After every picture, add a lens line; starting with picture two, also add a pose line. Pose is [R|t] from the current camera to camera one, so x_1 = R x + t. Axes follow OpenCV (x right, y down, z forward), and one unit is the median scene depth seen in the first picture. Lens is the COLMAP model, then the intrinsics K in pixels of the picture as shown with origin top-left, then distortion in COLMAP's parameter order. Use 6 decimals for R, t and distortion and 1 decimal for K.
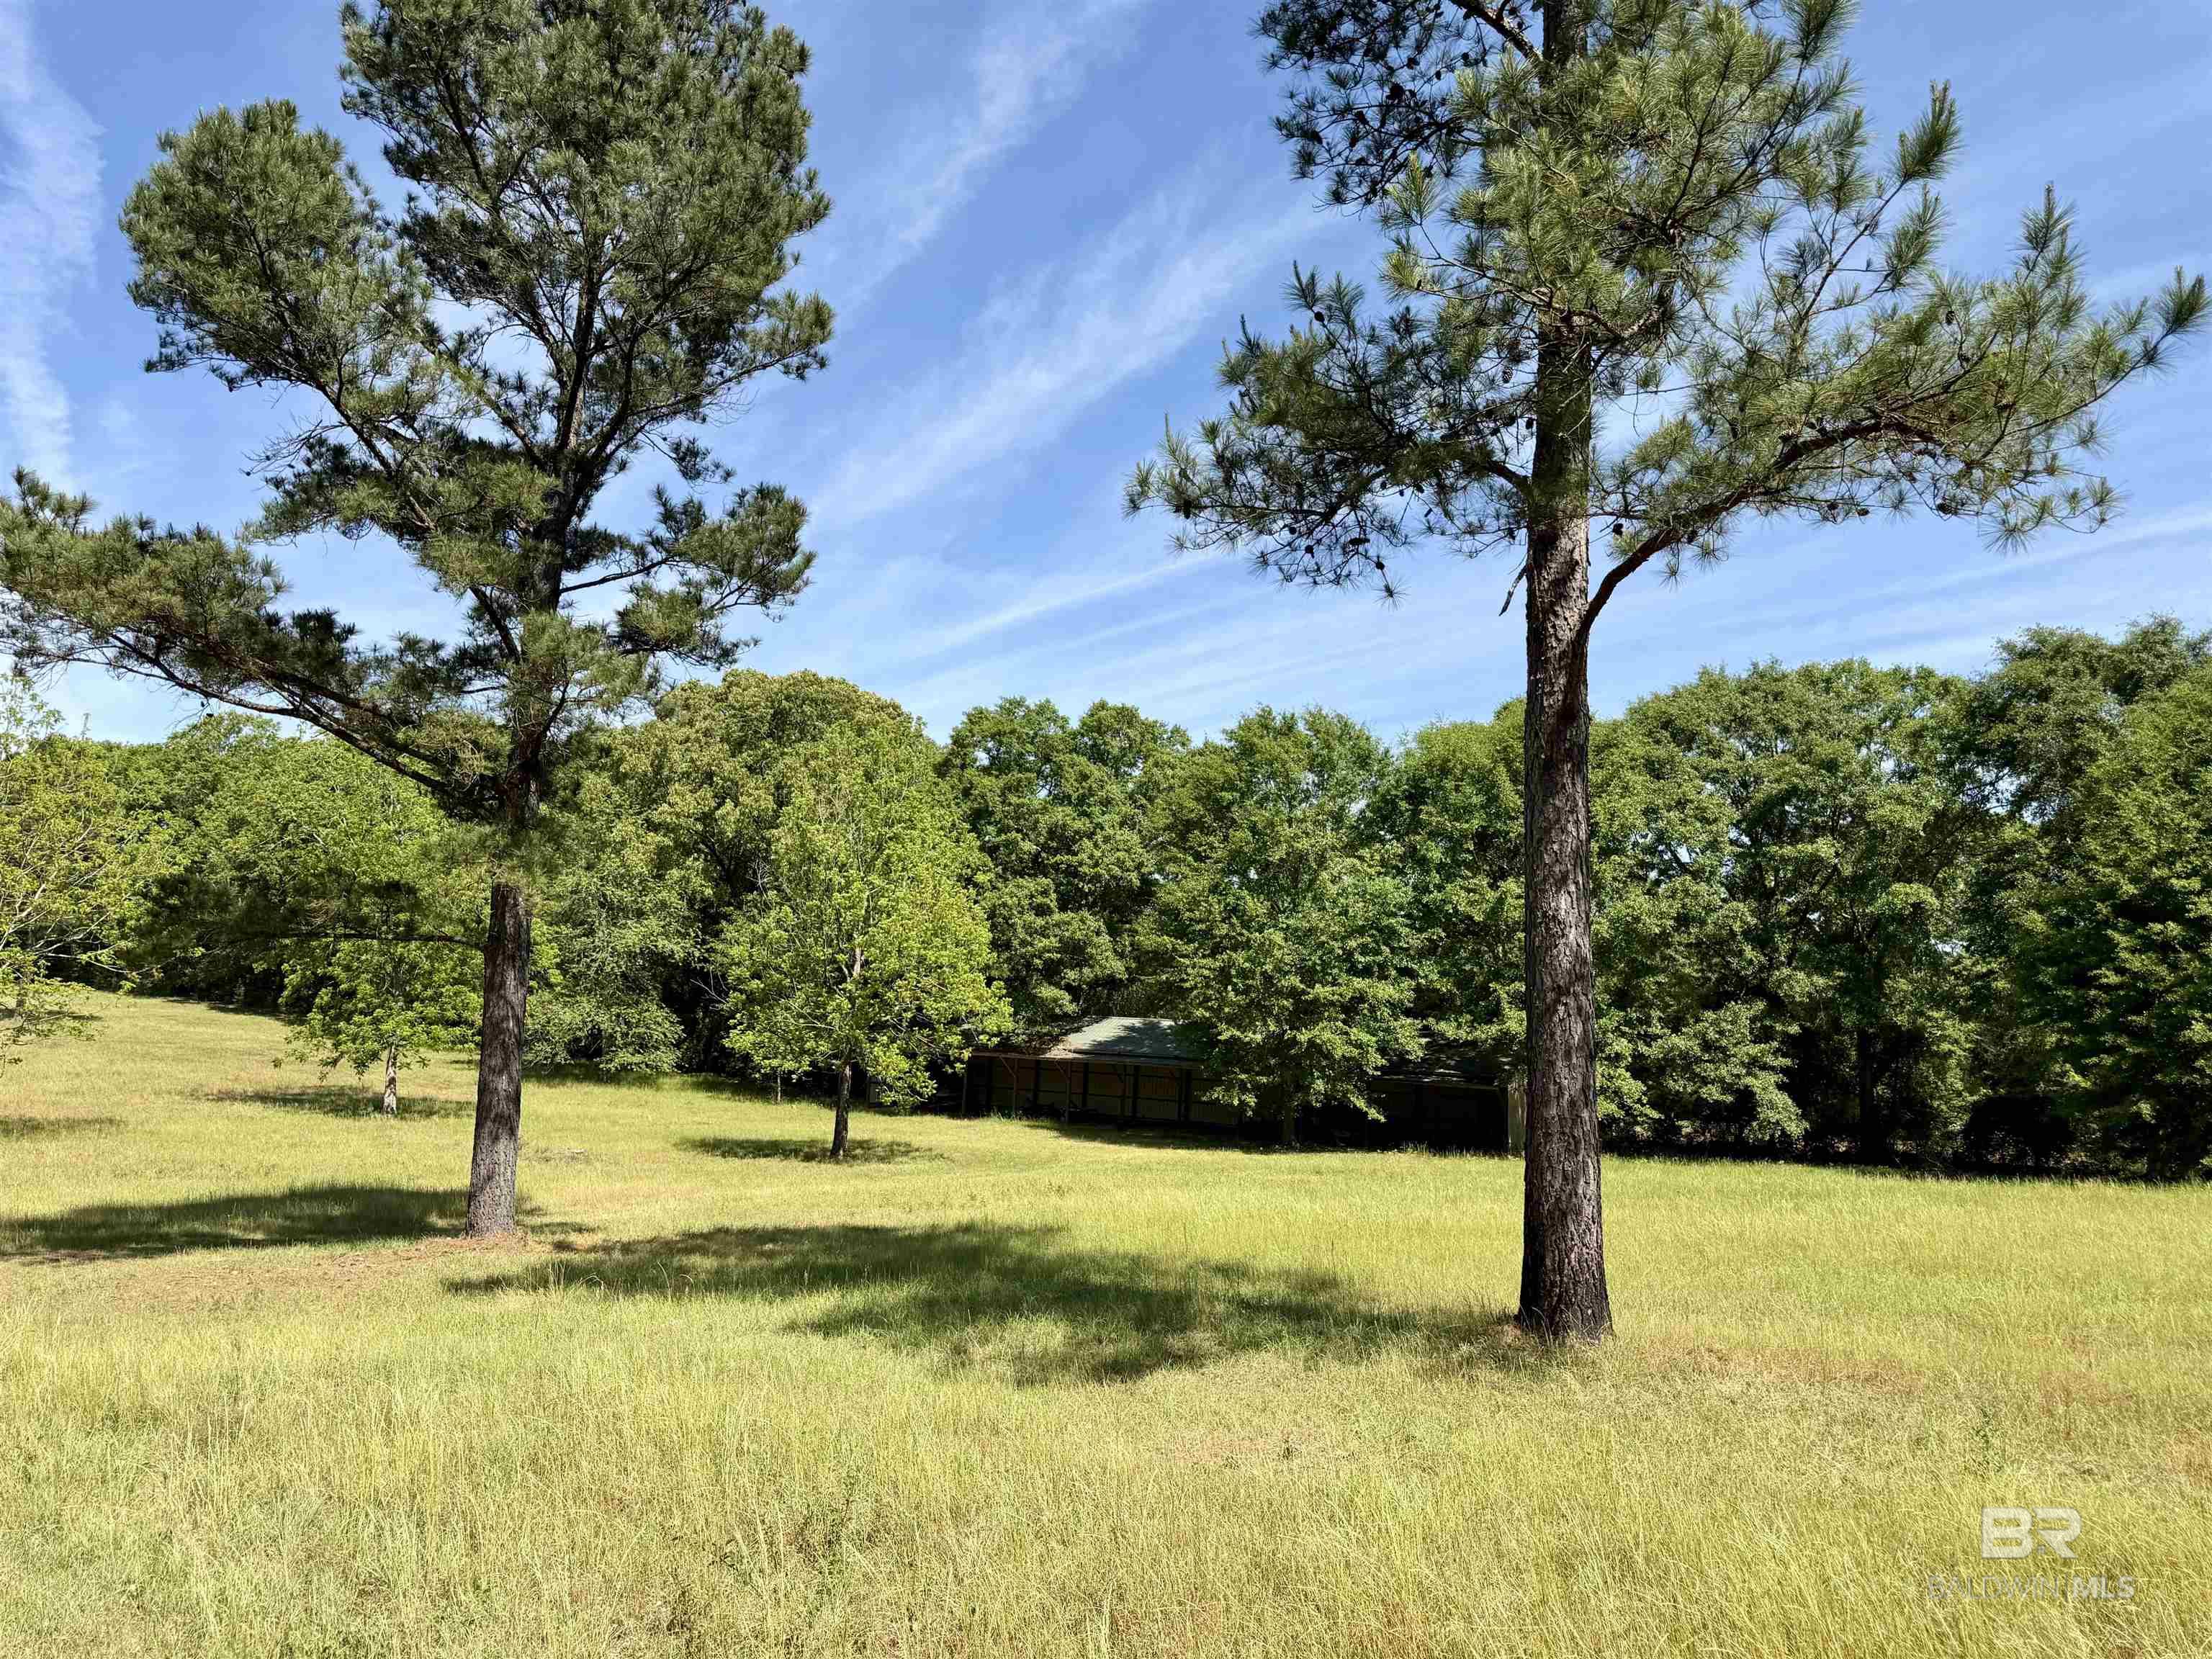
lens RADIAL K [[1642.1, 0, 1106.0], [0, 1642.1, 829.5], [0, 0, 1]] dist [0.041529, -0.007674]
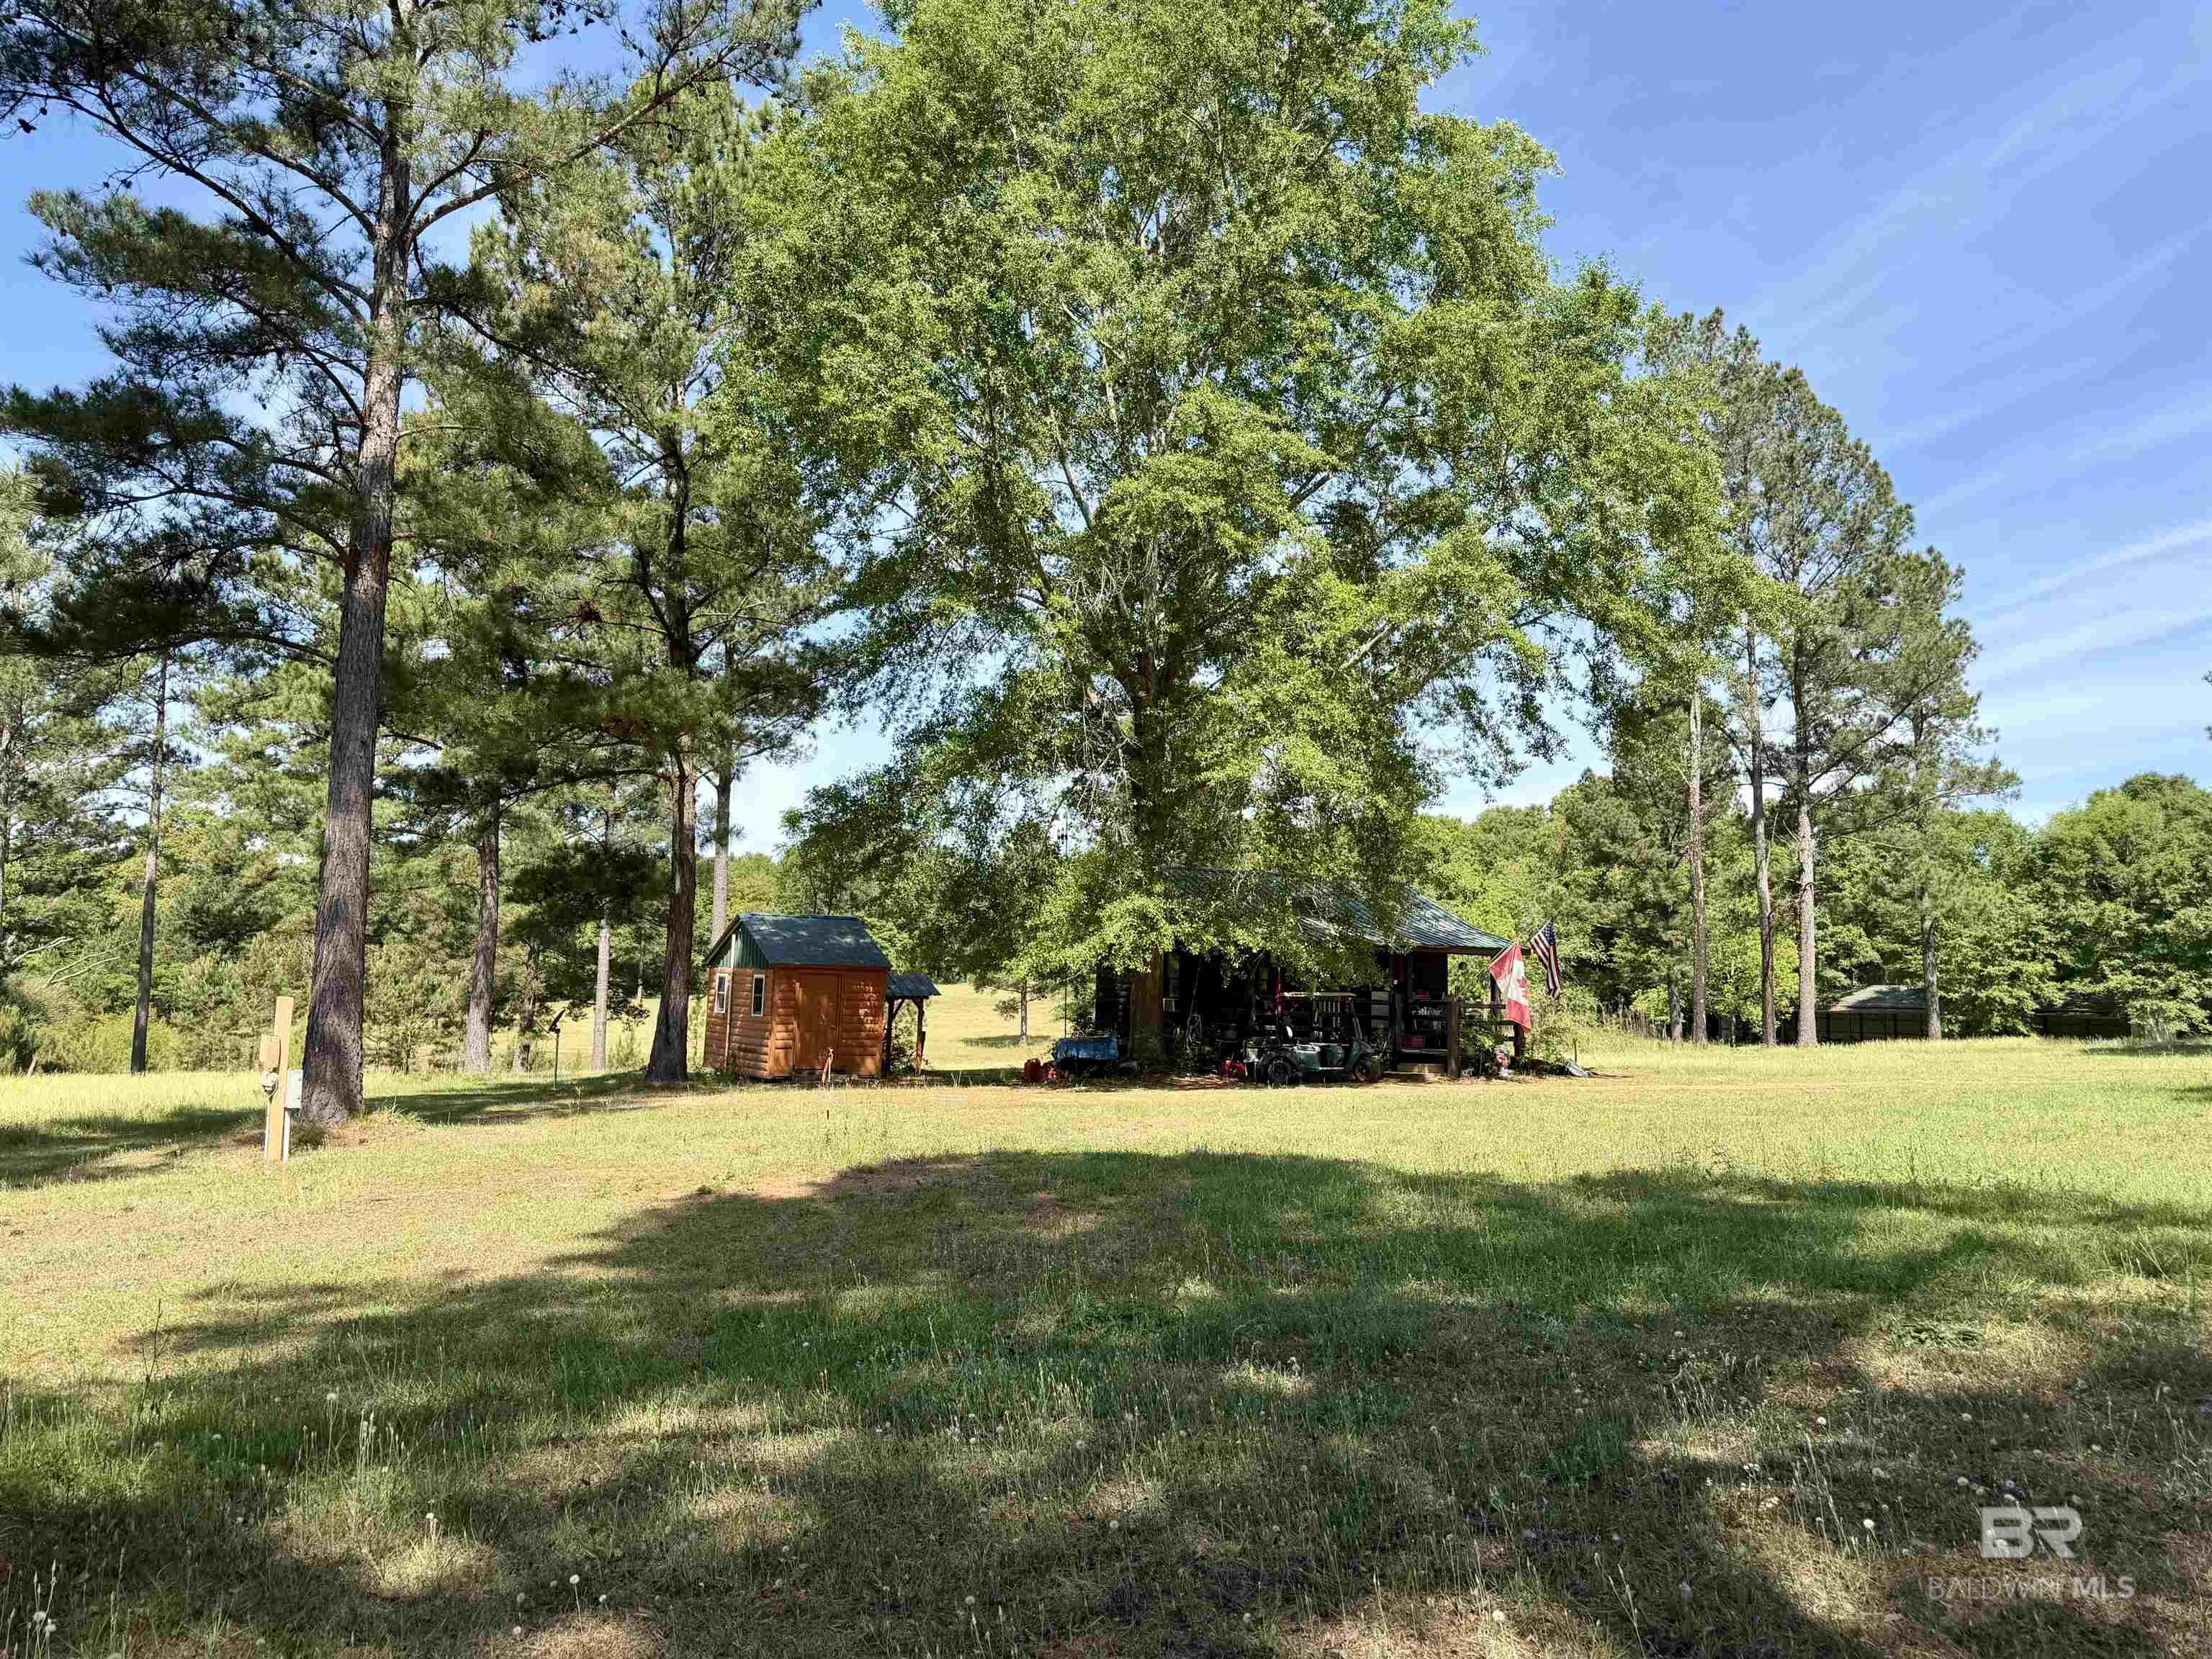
lens RADIAL K [[1642.1, 0, 1106.0], [0, 1642.1, 829.5], [0, 0, 1]] dist [0.041529, -0.007674]
pose [[0.899217, -0.085611, -0.429044, 0.047665], [0.094115, 0.995560, -0.001400, -0.146952], [0.427259, -0.039121, 0.903282, -1.087543]]
